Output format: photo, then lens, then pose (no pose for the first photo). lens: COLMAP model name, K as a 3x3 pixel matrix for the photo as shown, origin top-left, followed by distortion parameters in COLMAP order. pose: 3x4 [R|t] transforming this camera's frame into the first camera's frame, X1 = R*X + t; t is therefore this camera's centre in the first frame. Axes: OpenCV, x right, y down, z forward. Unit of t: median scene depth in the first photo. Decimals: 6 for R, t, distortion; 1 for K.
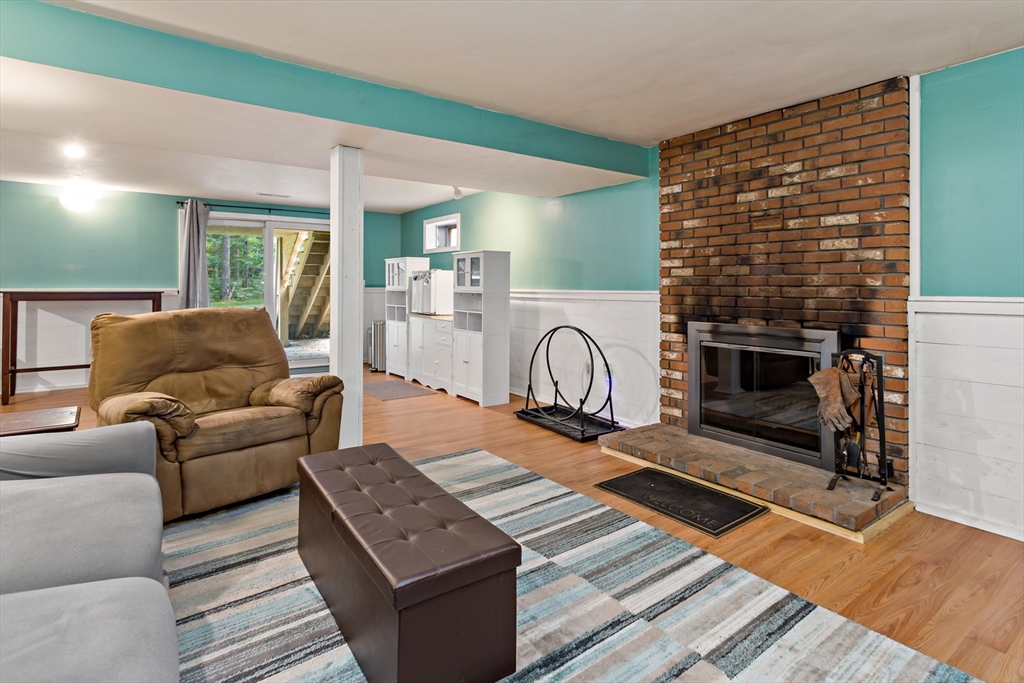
lens RADIAL K [[522.3, 0, 545.5], [0, 522.3, 298.5], [0, 0, 1]] dist [0.003169, 0.000916]
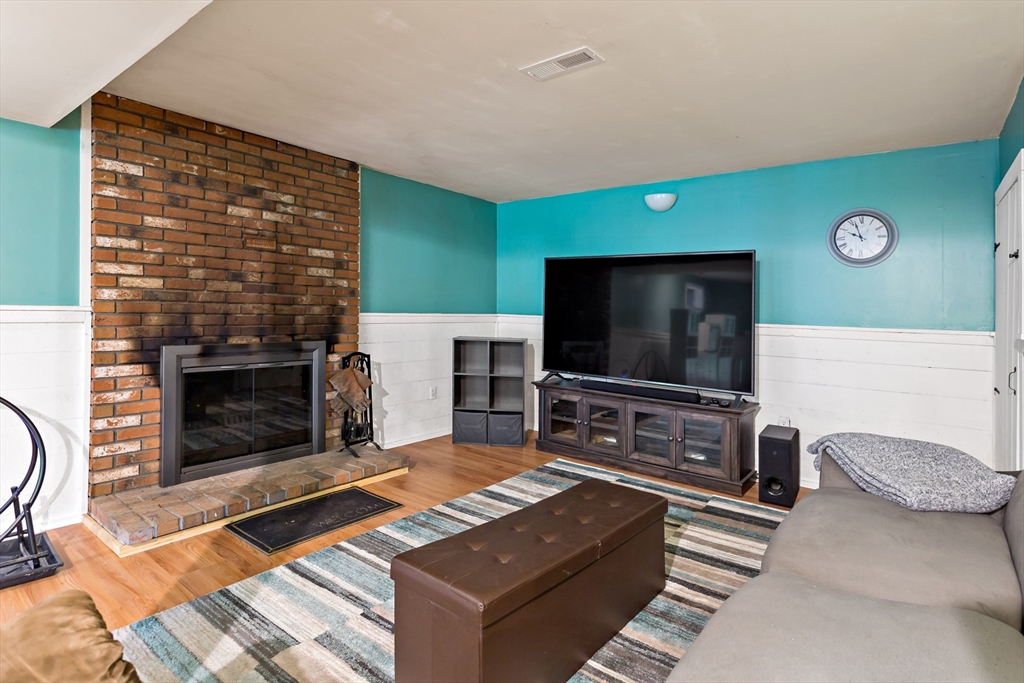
lens RADIAL K [[522.3, 0, 545.5], [0, 522.3, 298.5], [0, 0, 1]] dist [0.003169, 0.000916]
pose [[-0.272292, 0.011159, 0.962150, -0.699987], [-0.006842, 0.999885, -0.013533, -0.023356], [-0.962190, -0.010268, -0.272184, 0.714317]]
